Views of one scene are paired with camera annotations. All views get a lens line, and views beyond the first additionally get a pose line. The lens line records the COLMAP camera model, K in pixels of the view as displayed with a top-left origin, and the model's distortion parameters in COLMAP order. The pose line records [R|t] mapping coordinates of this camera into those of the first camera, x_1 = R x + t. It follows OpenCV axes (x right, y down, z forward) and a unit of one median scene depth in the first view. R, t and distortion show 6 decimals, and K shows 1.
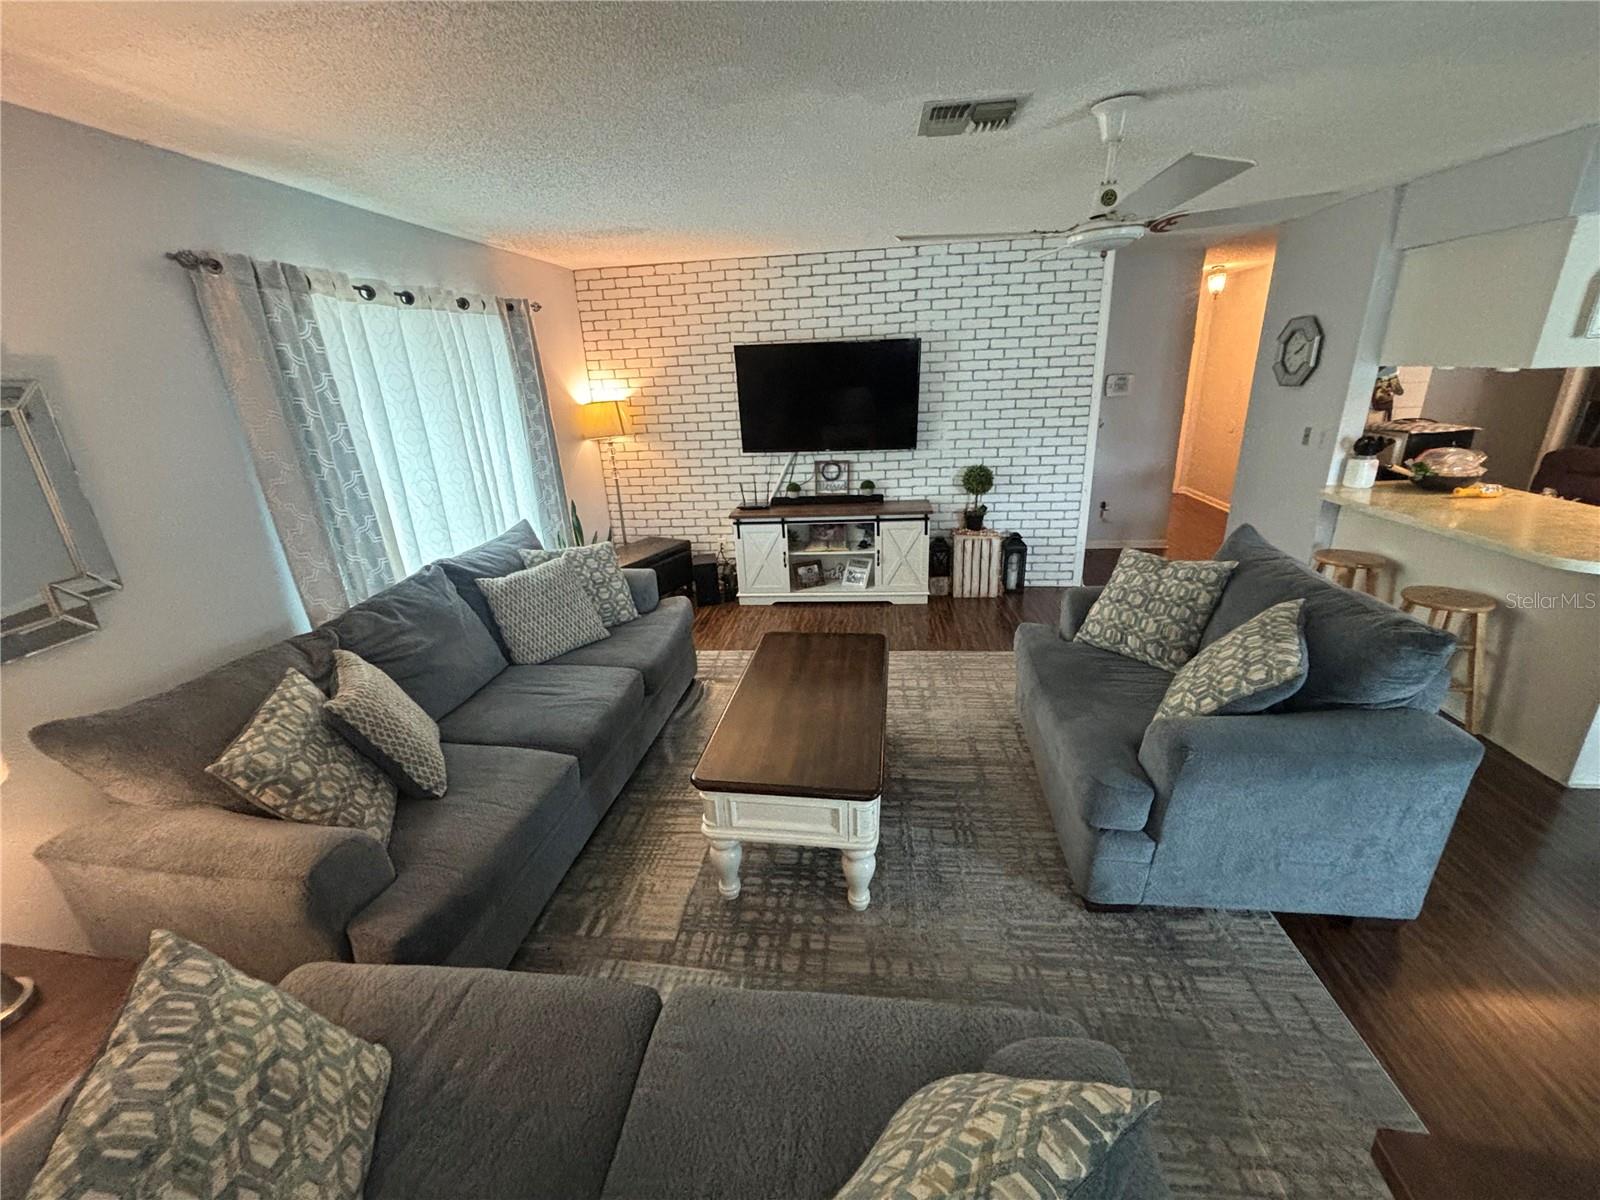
lens RADIAL K [[649.9, 0, 803.6], [0, 649.9, 598.3], [0, 0, 1]] dist [-0.003760, -0.000095]
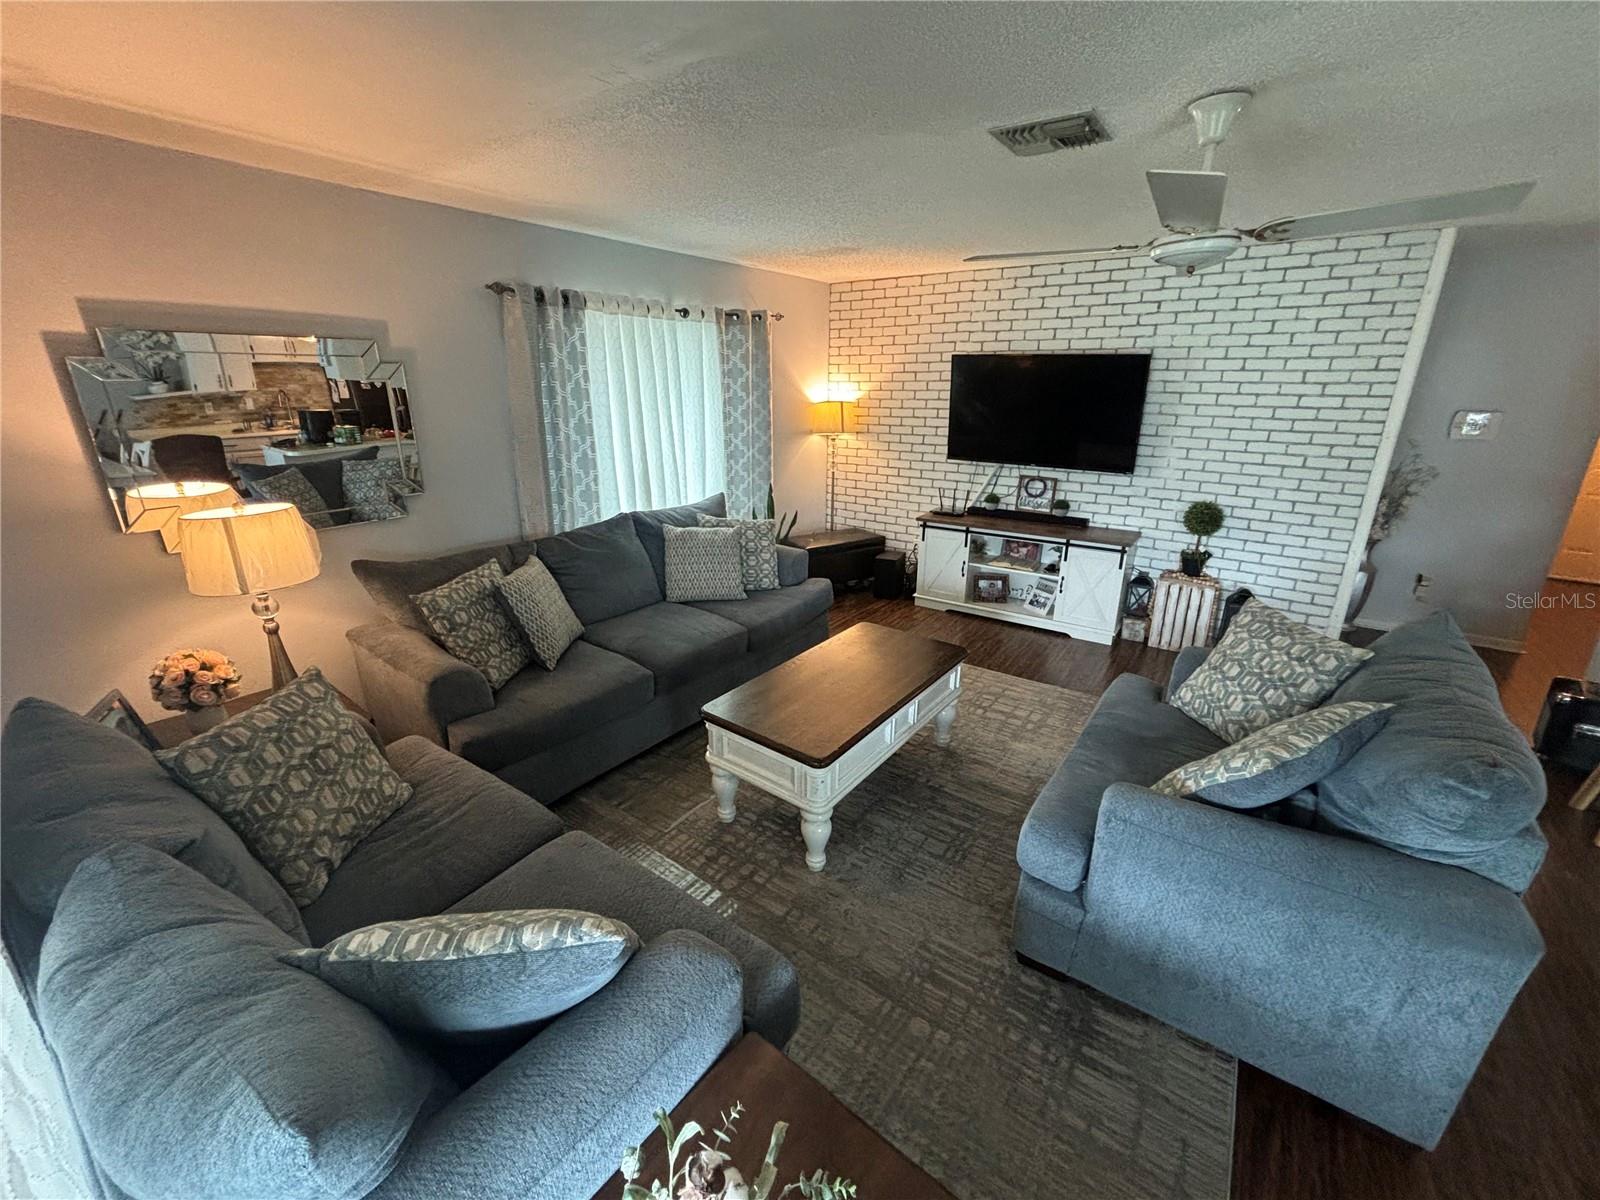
lens RADIAL K [[649.9, 0, 800.4], [0, 649.9, 601.1], [0, 0, 1]] dist [-0.003760, -0.000095]
pose [[0.872870, 0.202868, -0.443783, 0.240090], [-0.203359, 0.977972, 0.047079, -0.007638], [0.443558, 0.049154, 0.894897, -0.010457]]
